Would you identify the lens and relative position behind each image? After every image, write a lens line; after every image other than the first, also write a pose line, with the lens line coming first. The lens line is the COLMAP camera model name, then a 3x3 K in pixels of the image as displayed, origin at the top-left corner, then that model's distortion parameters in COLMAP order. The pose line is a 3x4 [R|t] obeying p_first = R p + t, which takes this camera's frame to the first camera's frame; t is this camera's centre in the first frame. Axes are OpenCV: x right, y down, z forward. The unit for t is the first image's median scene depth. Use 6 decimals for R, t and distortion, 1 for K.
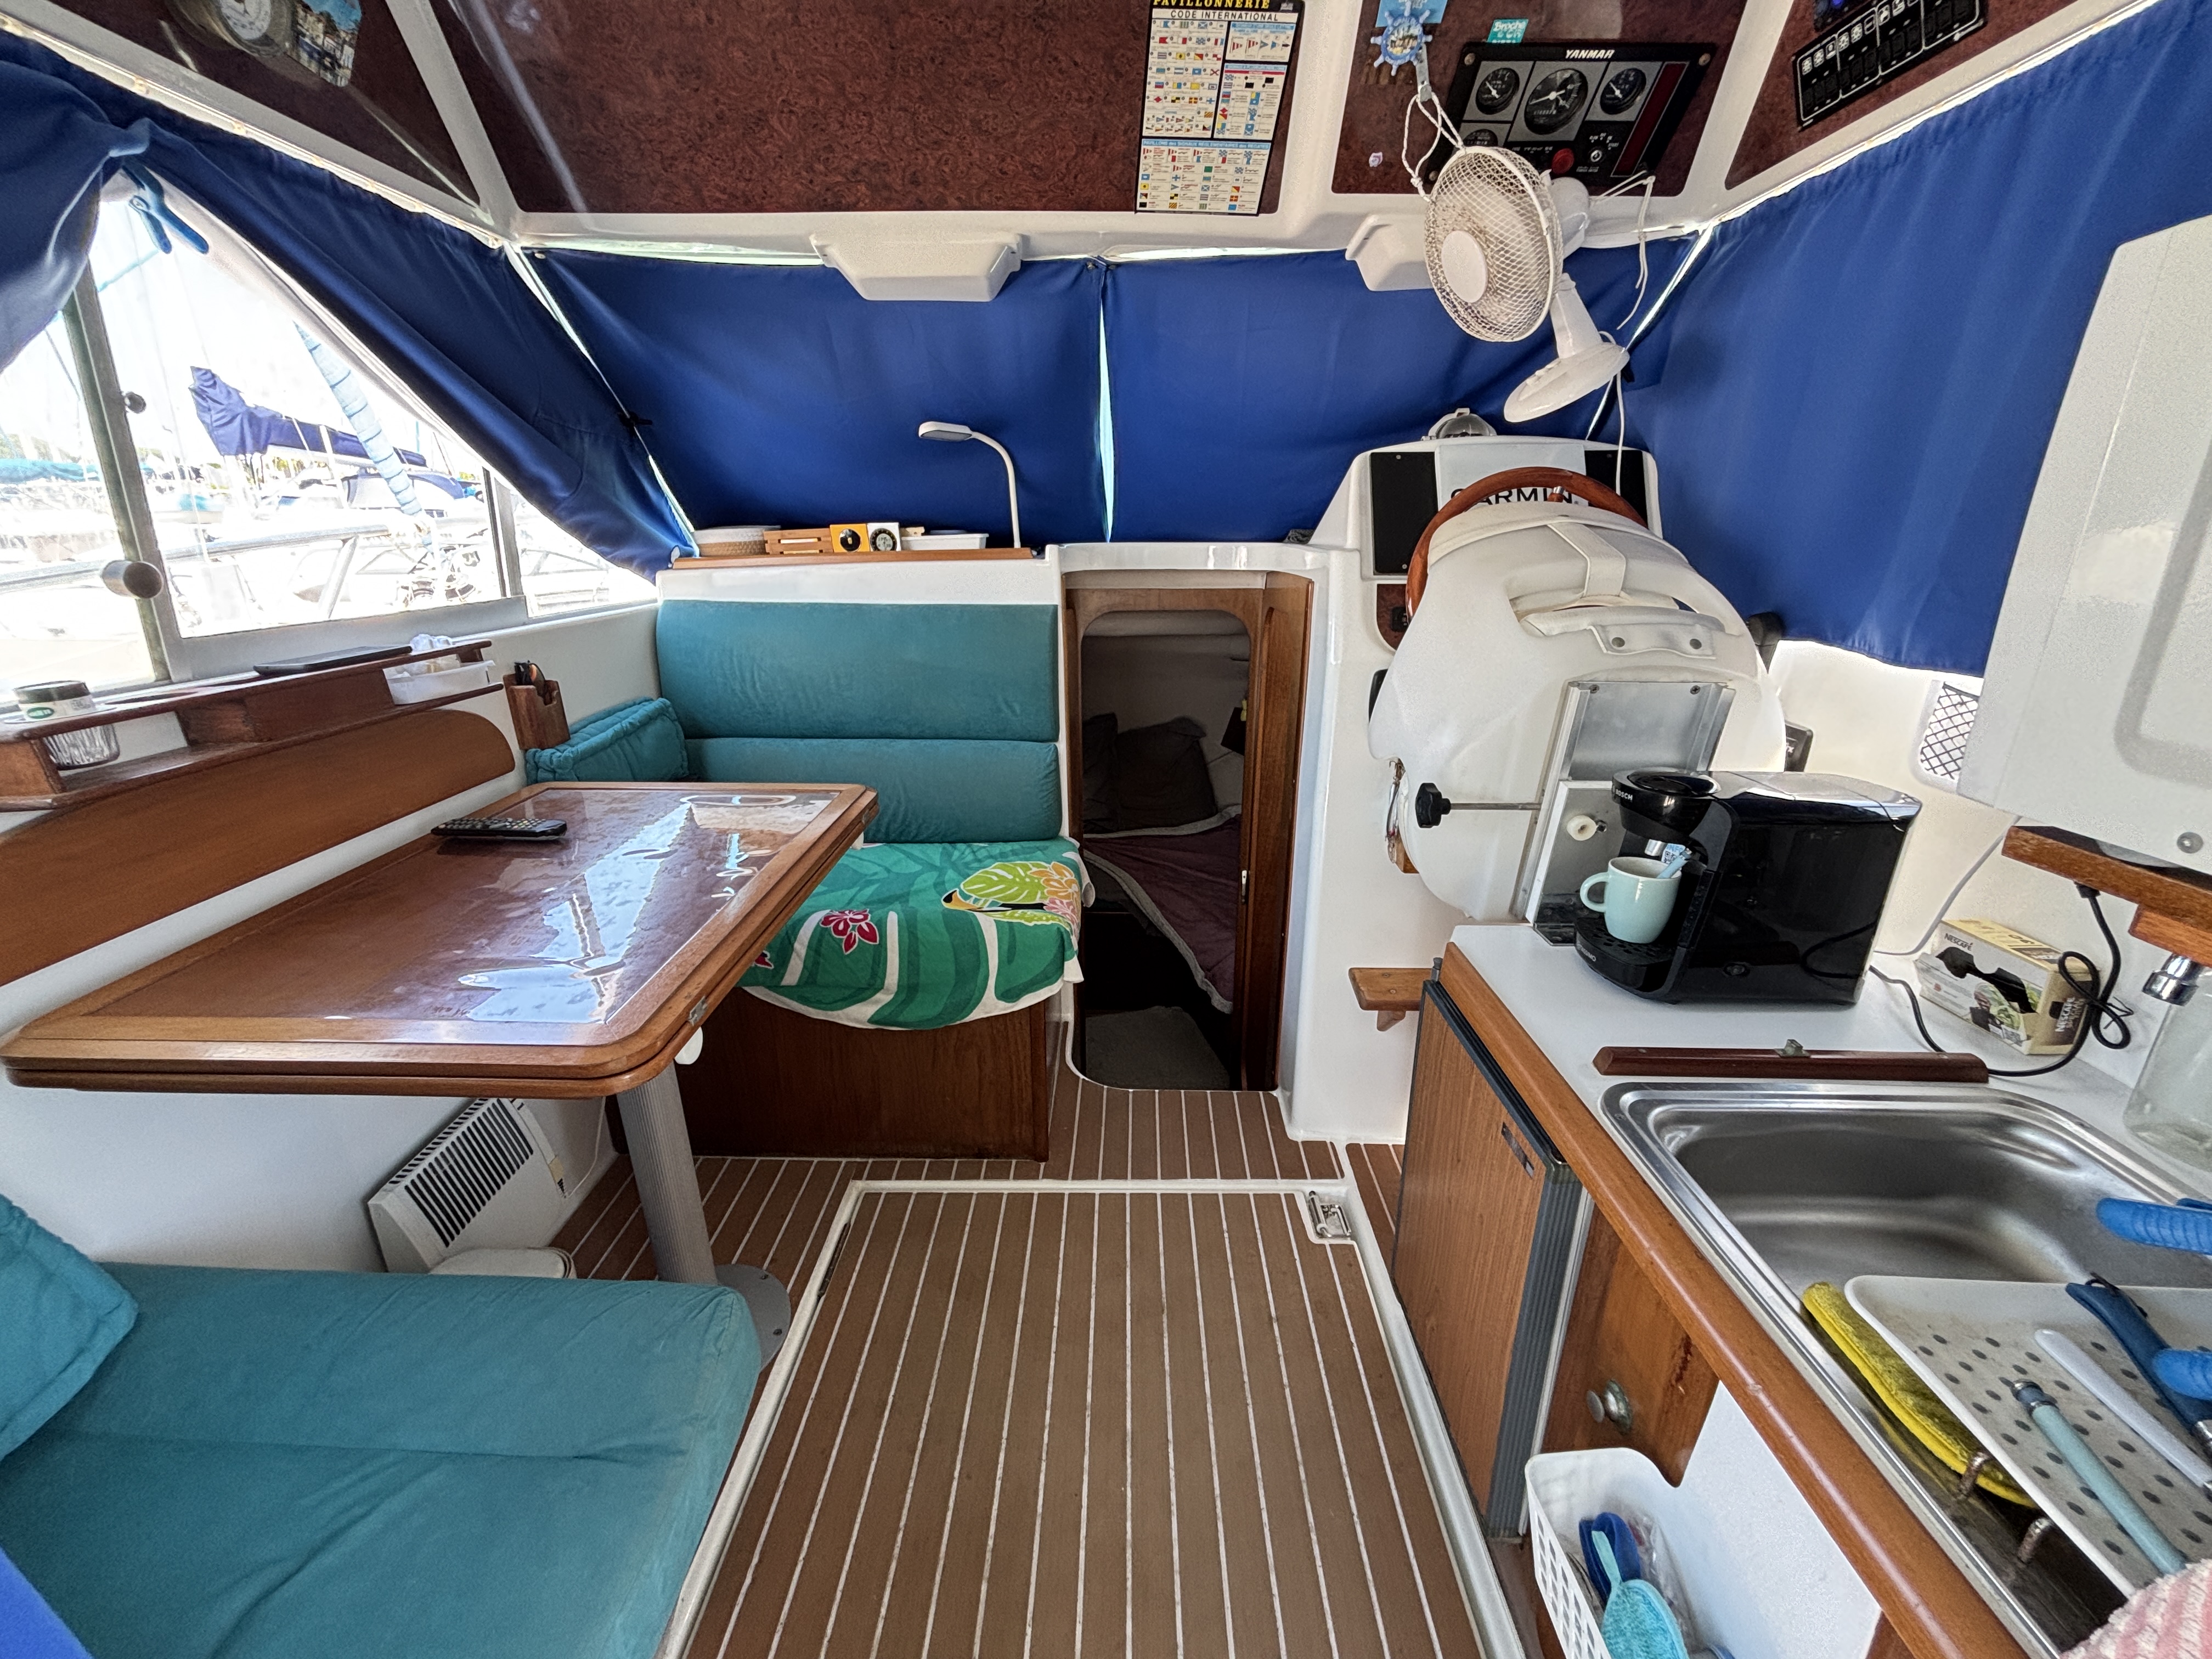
lens RADIAL K [[891.3, 0, 1100.6], [0, 891.3, 824.3], [0, 0, 1]] dist [0.001198, 0.000018]
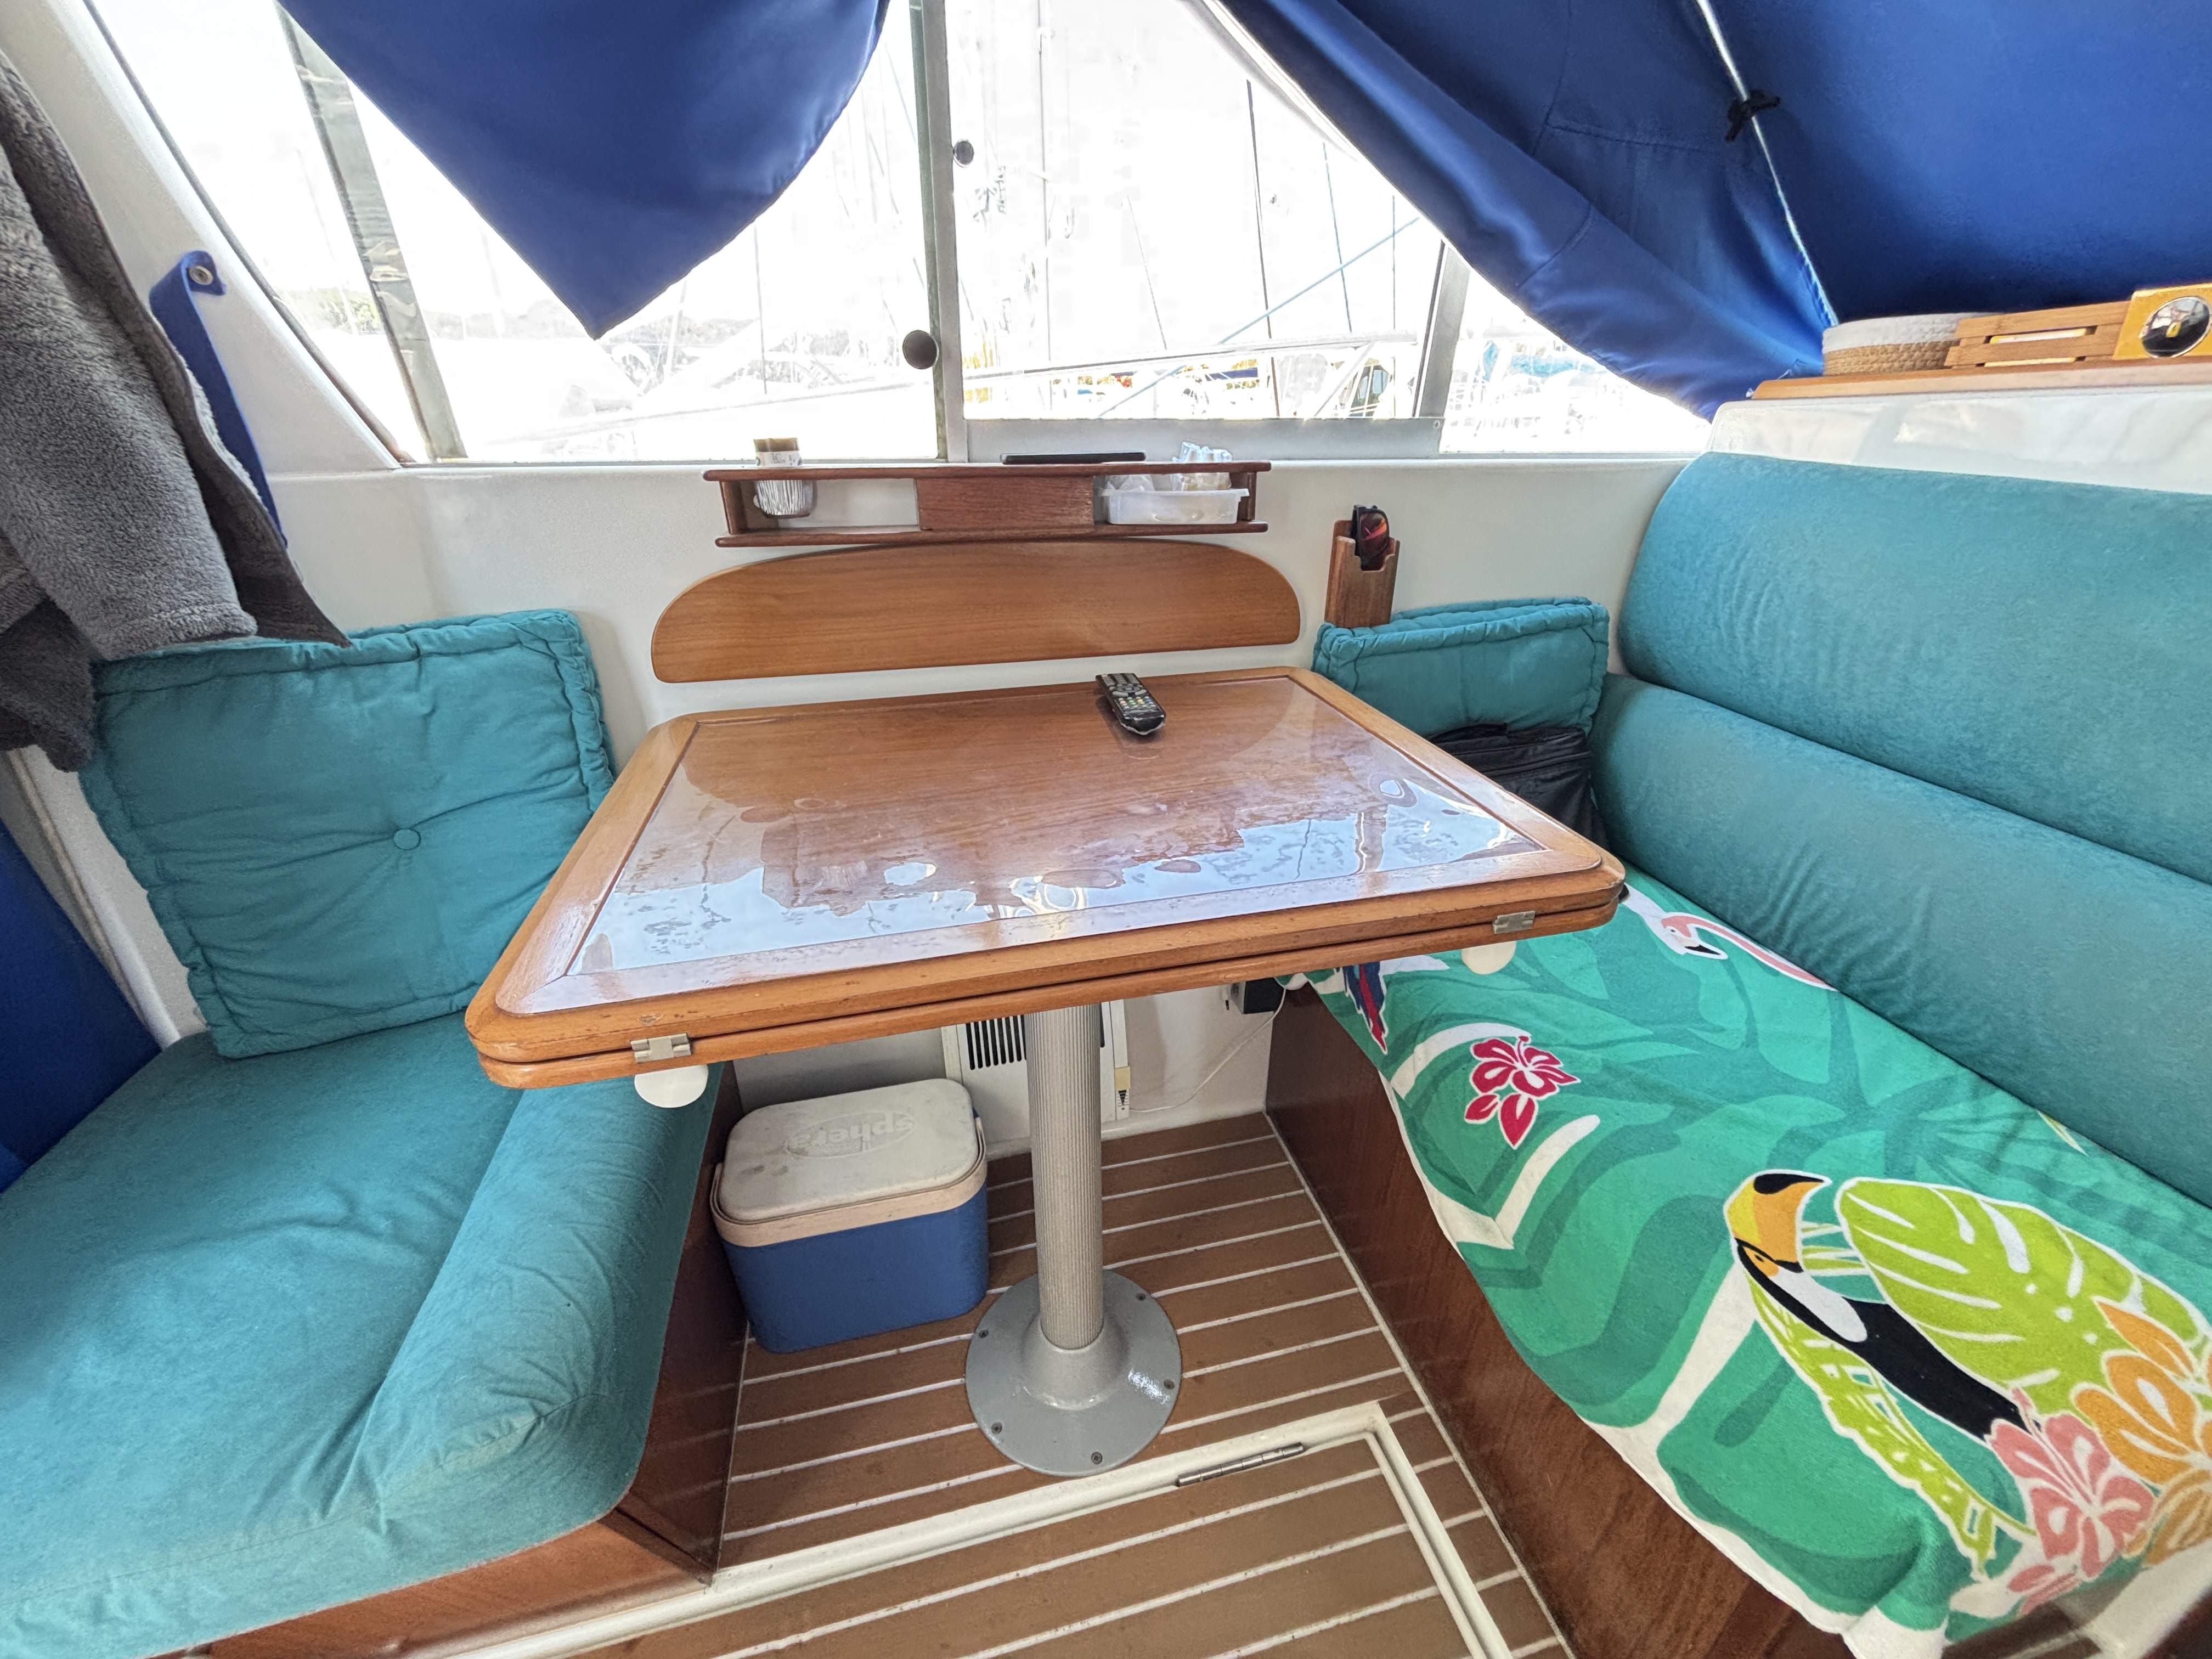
lens RADIAL K [[891.3, 0, 1109.6], [0, 891.3, 822.3], [0, 0, 1]] dist [0.001198, 0.000018]
pose [[0.263615, 0.420919, -0.867948, 0.050245], [-0.318156, 0.887365, 0.333705, -0.124618], [0.910650, 0.188174, 0.367841, 0.562209]]
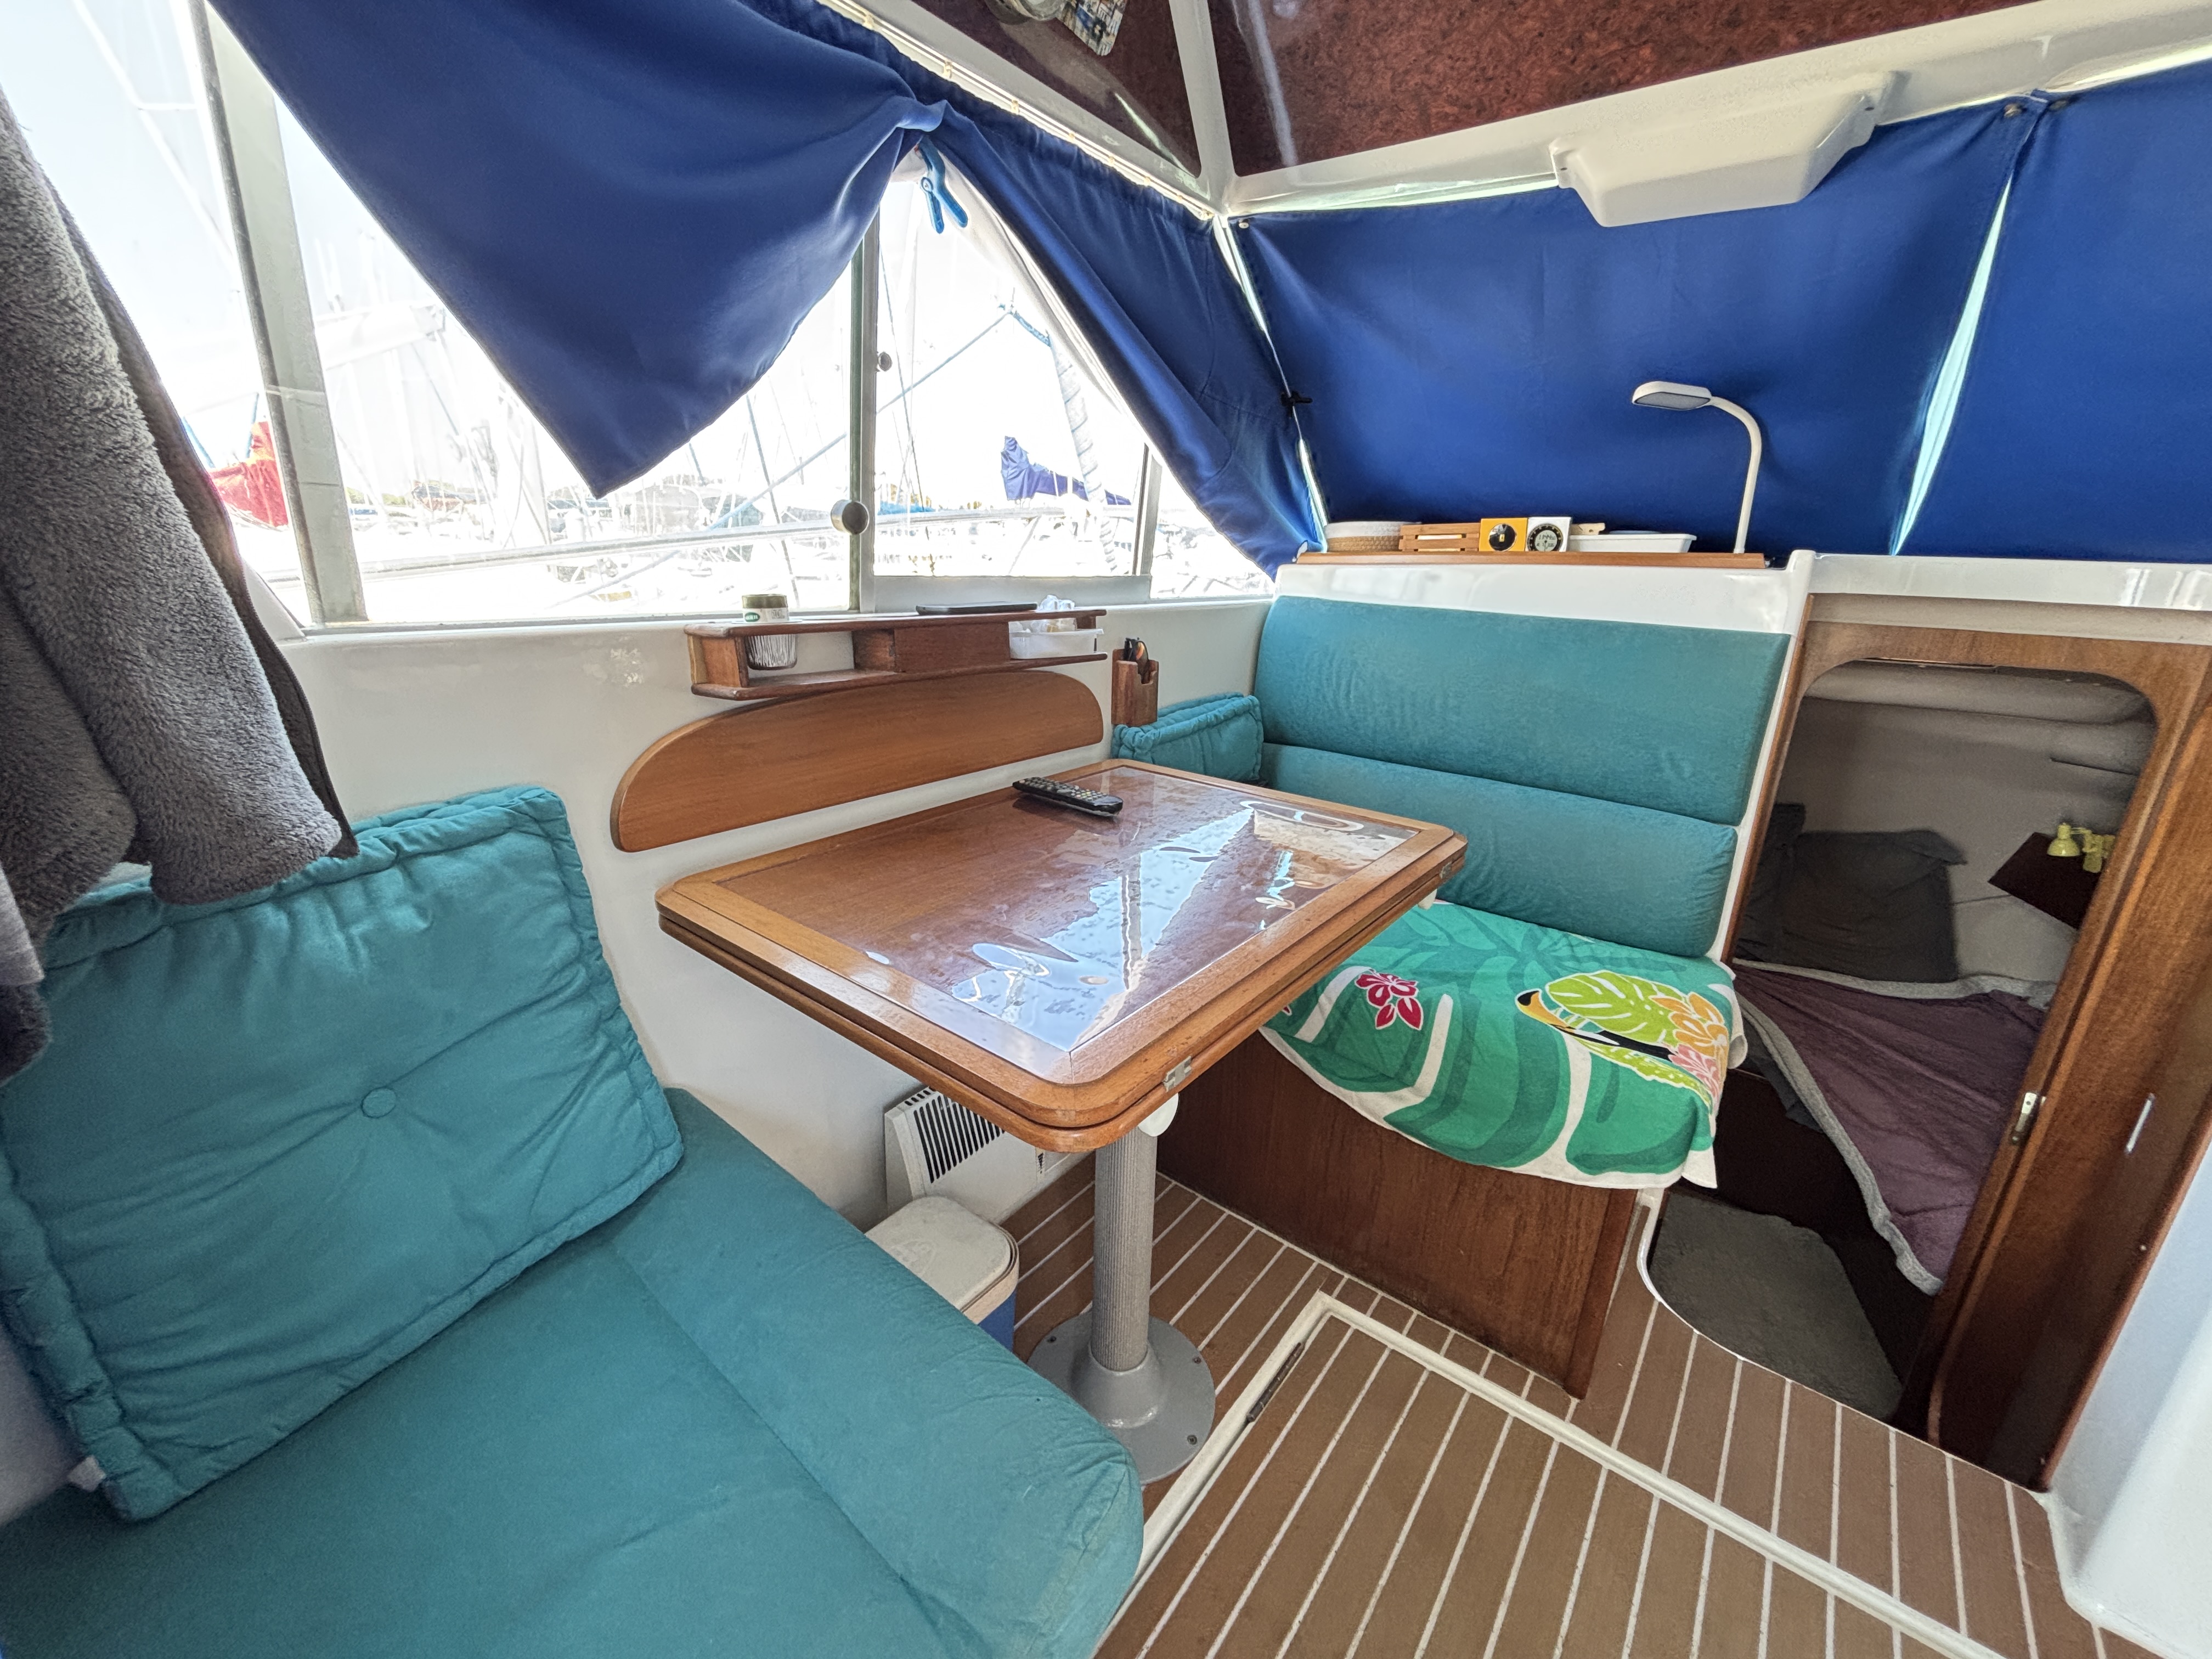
lens RADIAL K [[891.3, 0, 1100.4], [0, 891.3, 826.4], [0, 0, 1]] dist [0.001198, 0.000018]
pose [[0.796102, 0.208522, -0.568102, -0.064215], [-0.229020, 0.972751, 0.036115, -0.004062], [0.560153, 0.101356, 0.822165, 0.175042]]
